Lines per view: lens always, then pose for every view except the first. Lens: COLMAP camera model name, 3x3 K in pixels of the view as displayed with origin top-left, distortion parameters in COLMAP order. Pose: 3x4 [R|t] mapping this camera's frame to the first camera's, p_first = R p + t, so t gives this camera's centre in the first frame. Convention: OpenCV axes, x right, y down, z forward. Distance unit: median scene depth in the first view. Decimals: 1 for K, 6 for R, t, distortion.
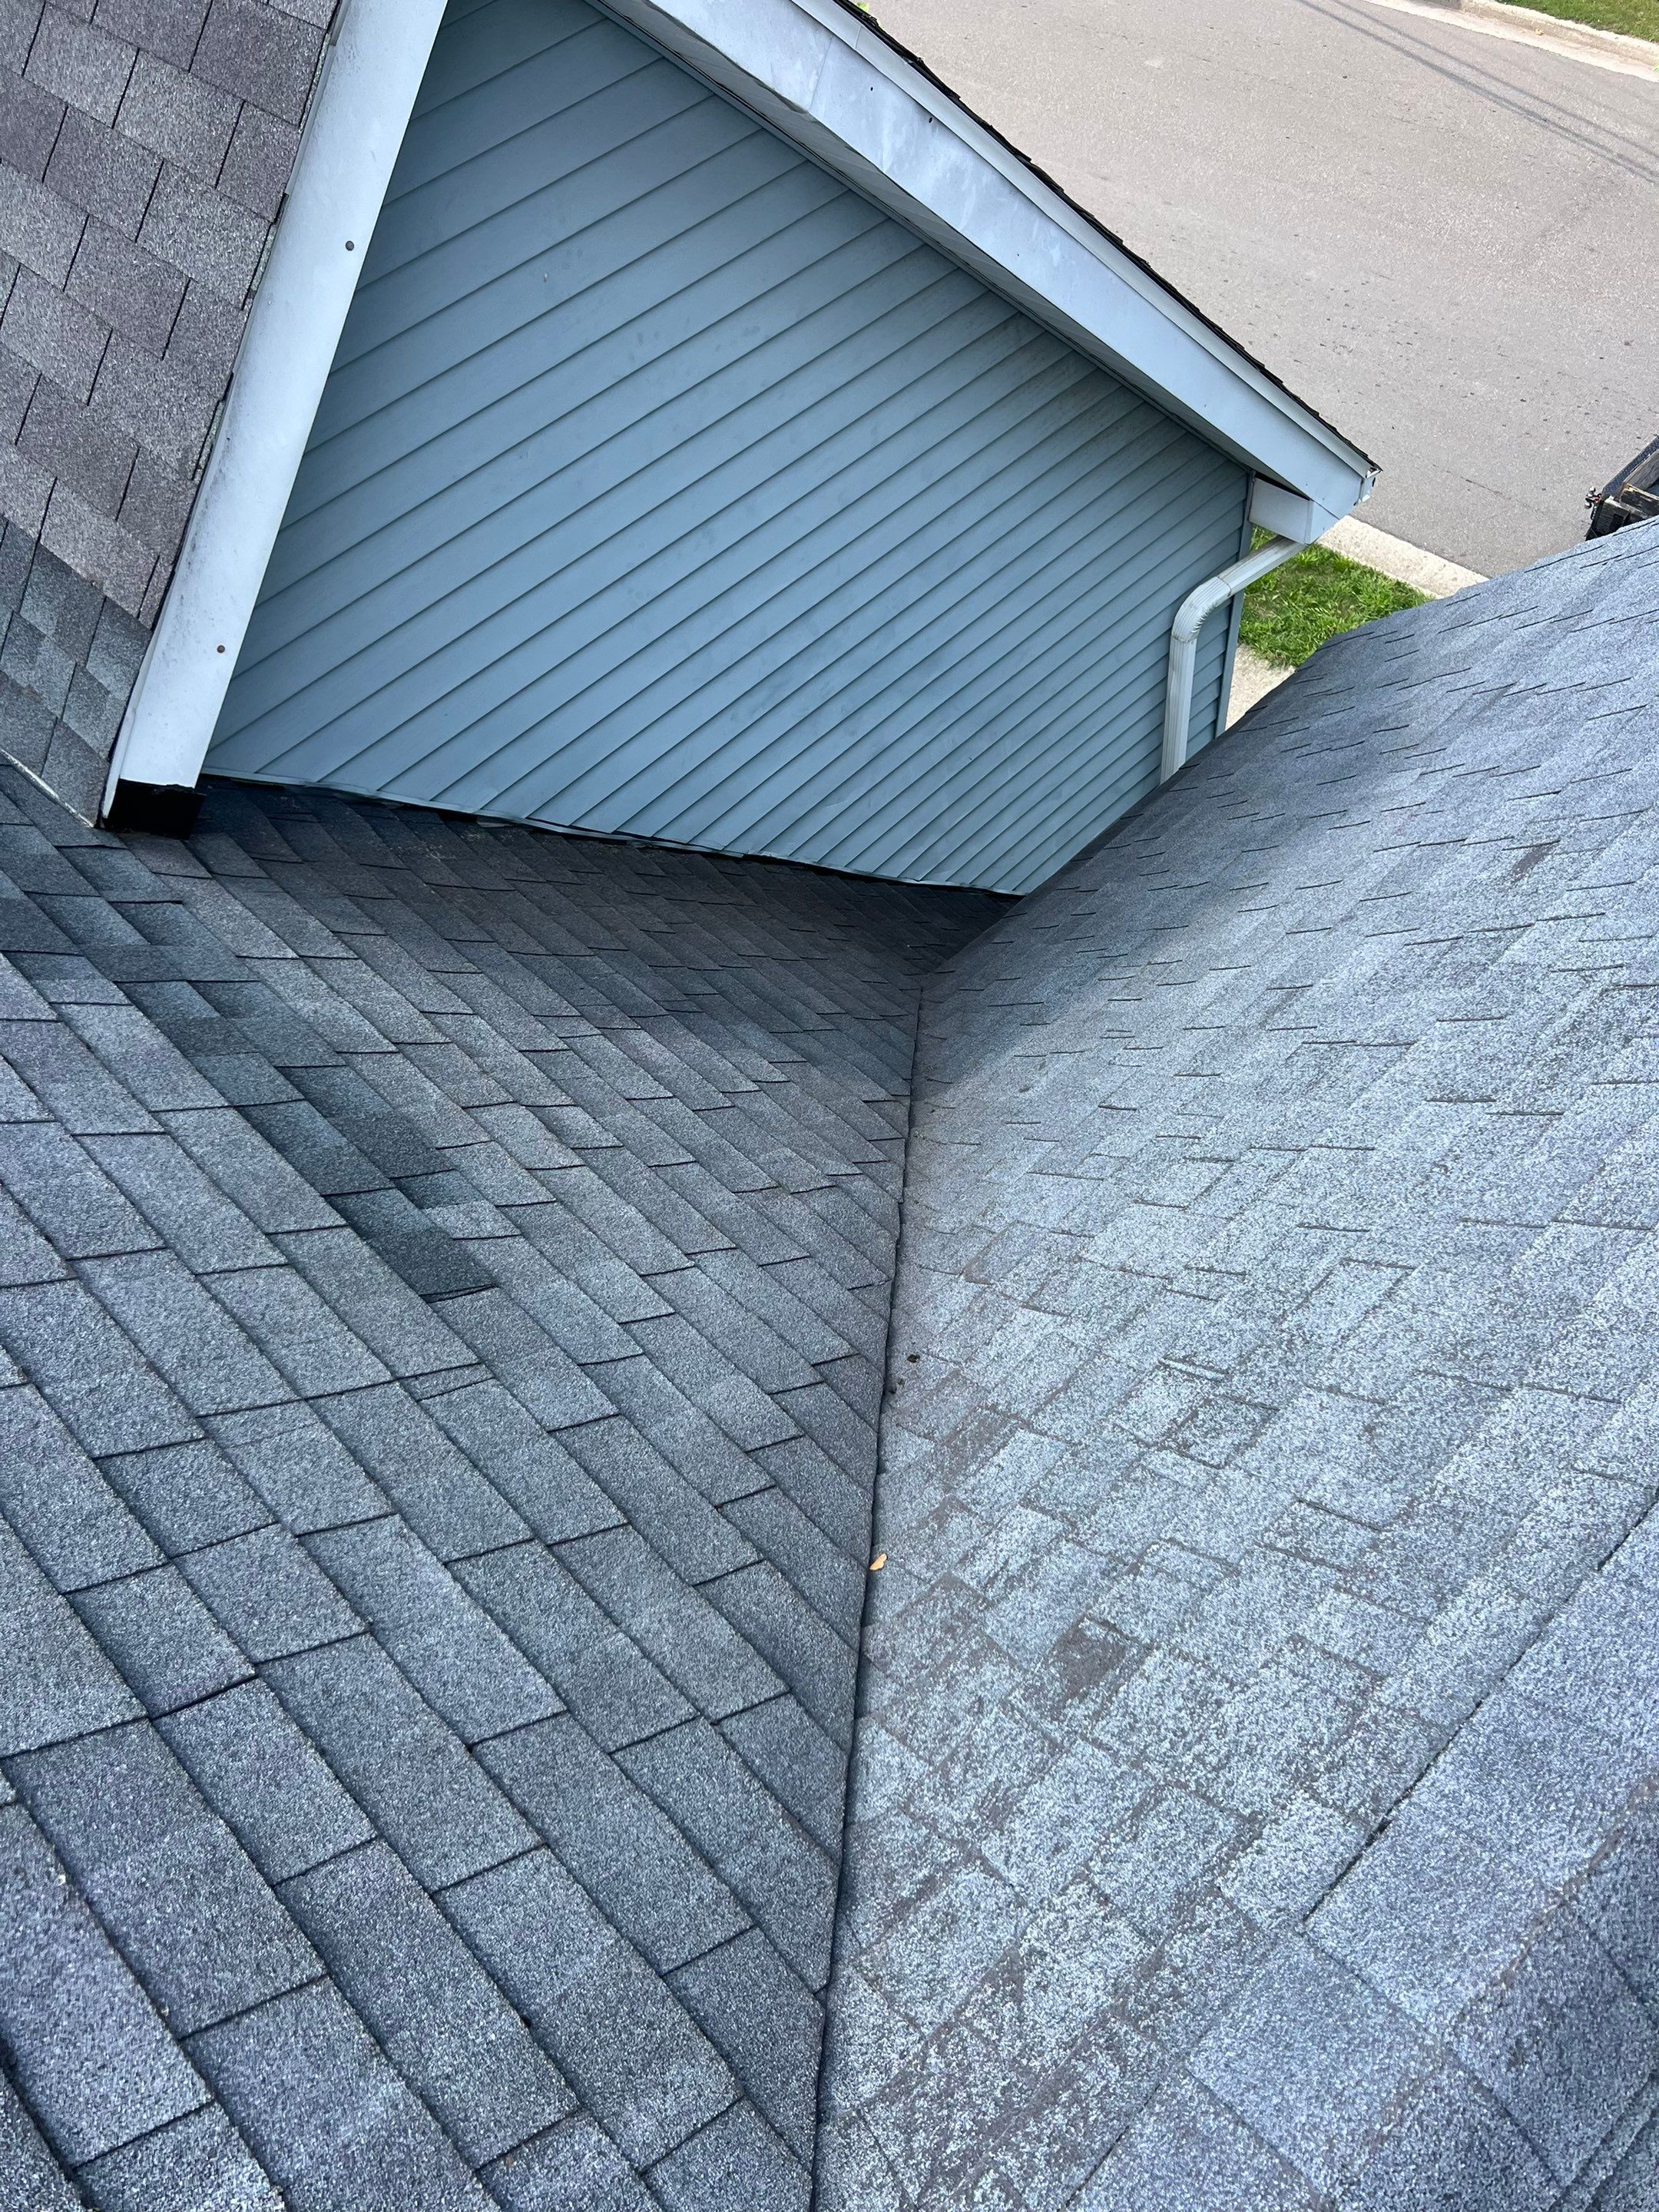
lens RADIAL K [[1700.2, 0, 829.5], [0, 1700.2, 1106.0], [0, 0, 1]] dist [0.077515, -0.079770]
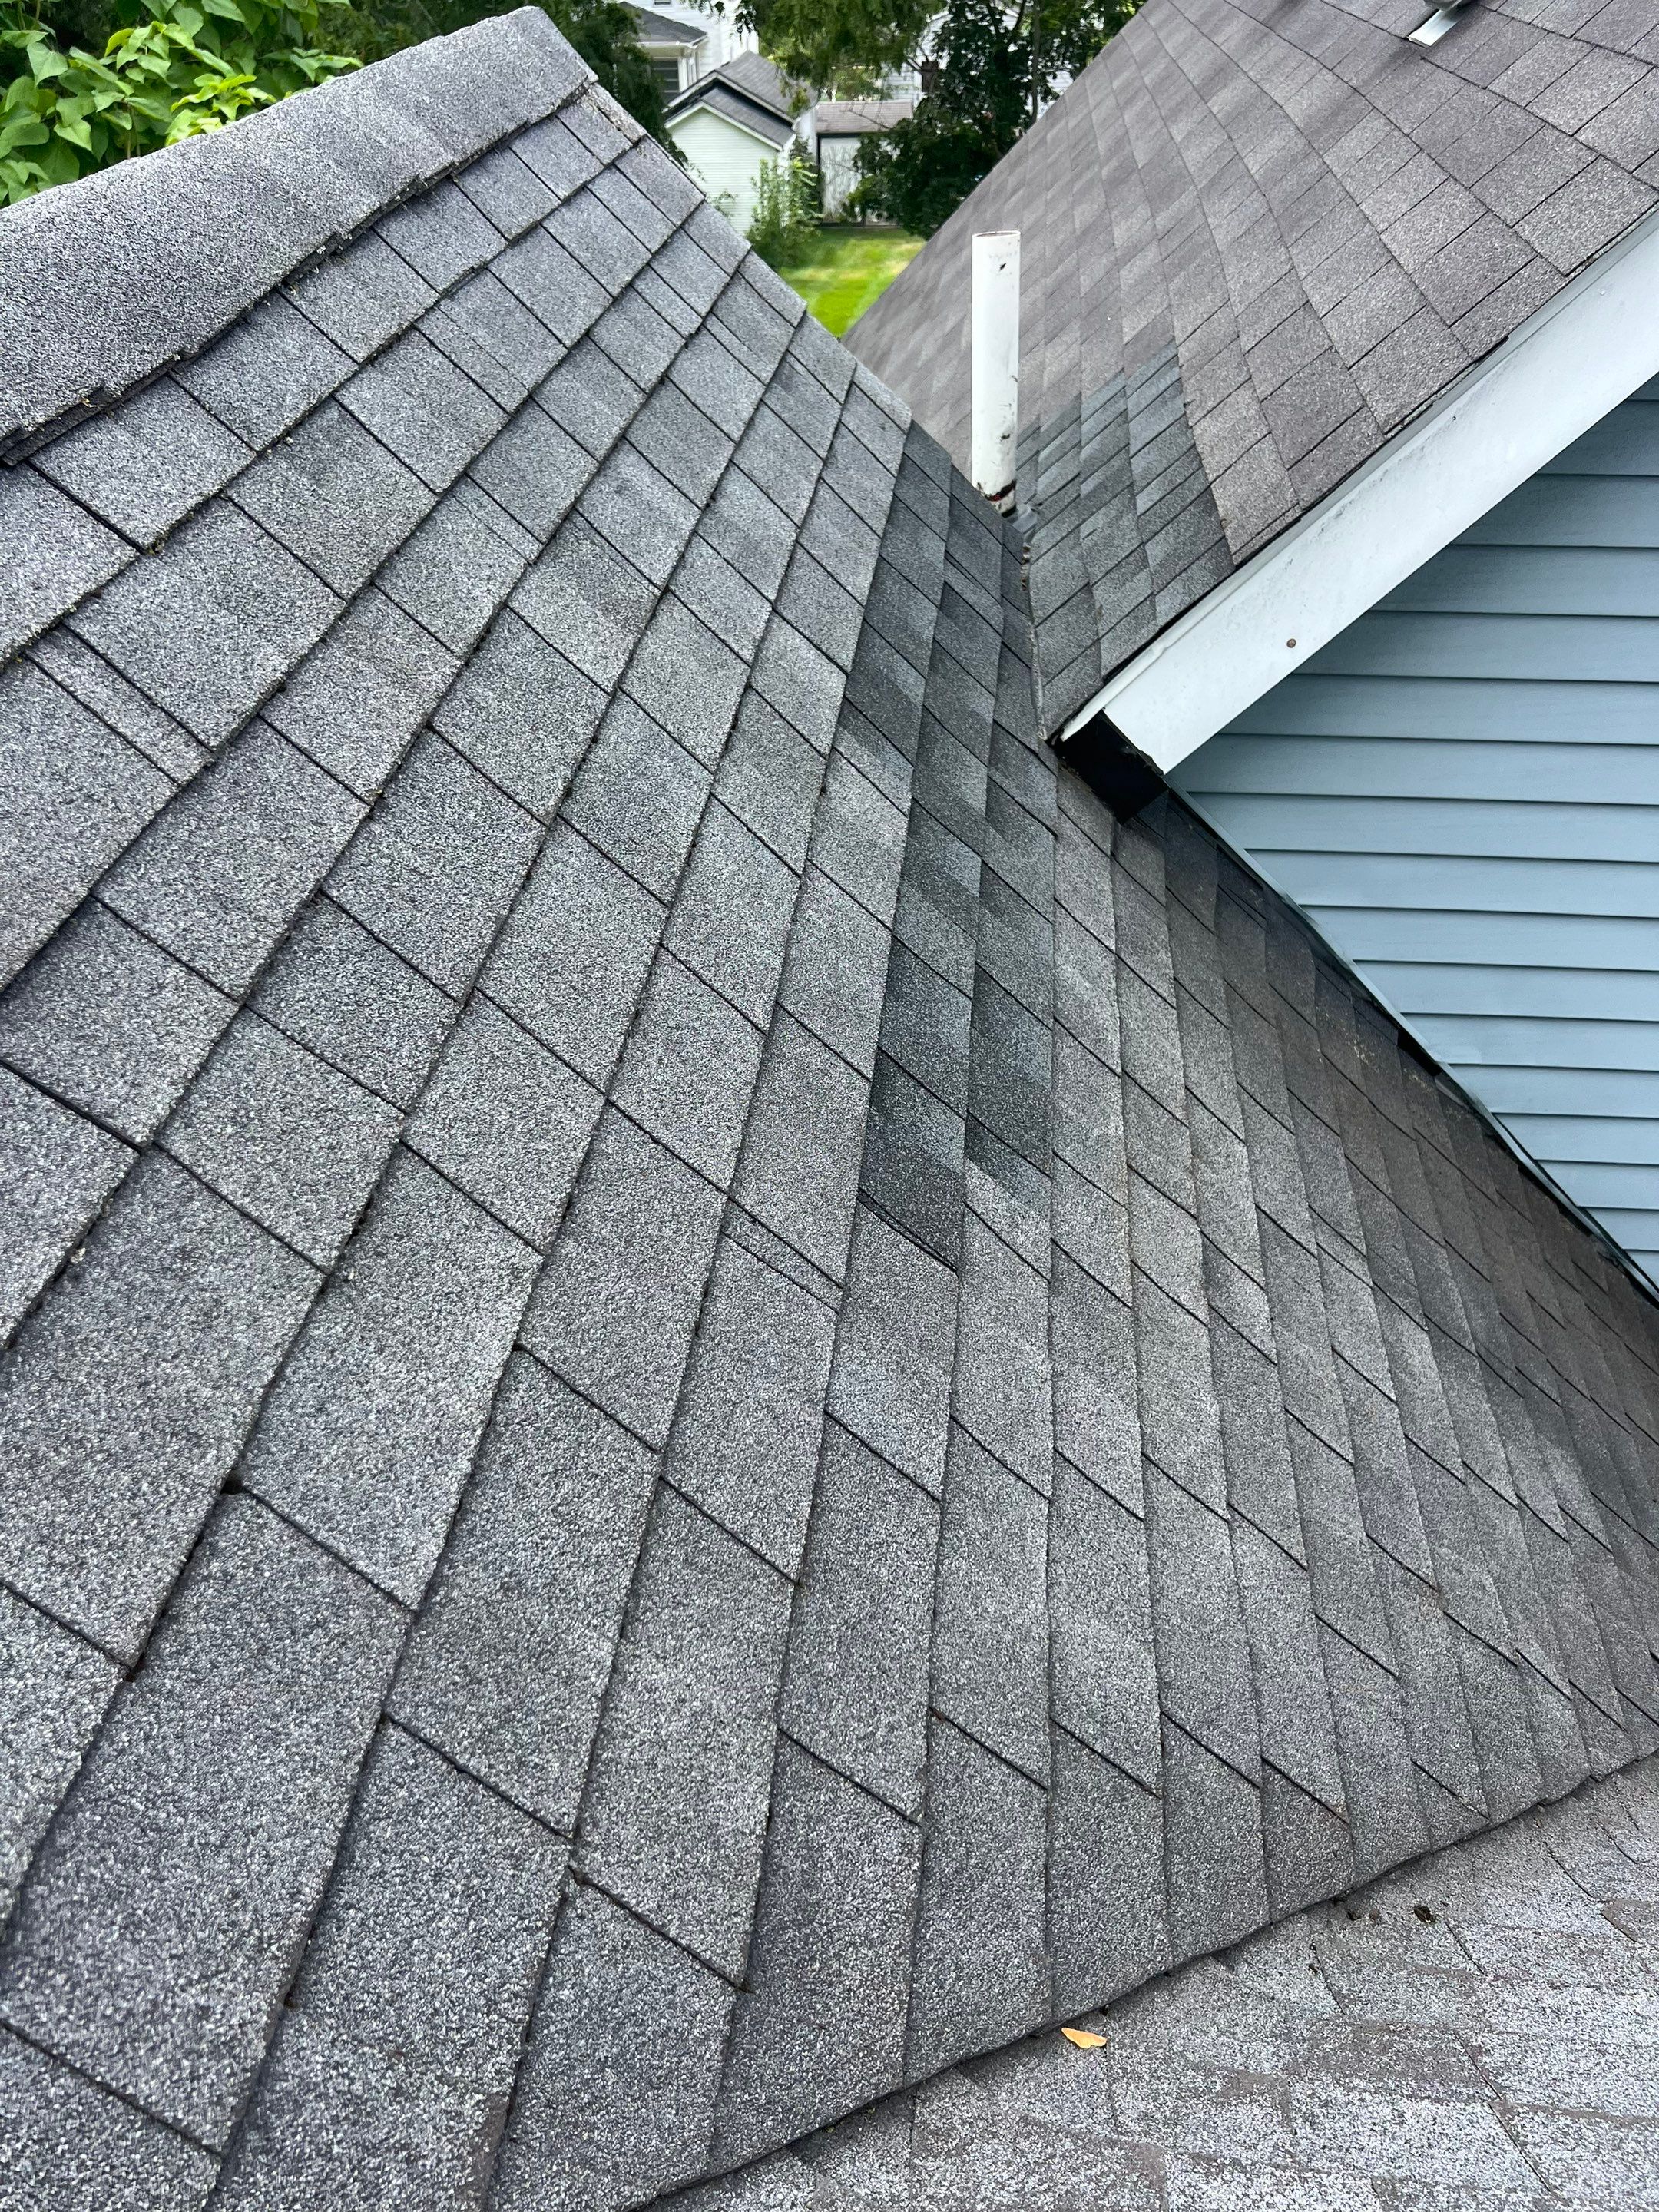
lens RADIAL K [[1700.2, 0, 829.5], [0, 1700.2, 1106.0], [0, 0, 1]] dist [0.077515, -0.079770]
pose [[0.638507, 0.527907, -0.560020, 0.120814], [-0.663801, 0.745985, -0.053624, 0.129183], [0.389458, 0.405981, 0.826742, 0.399693]]
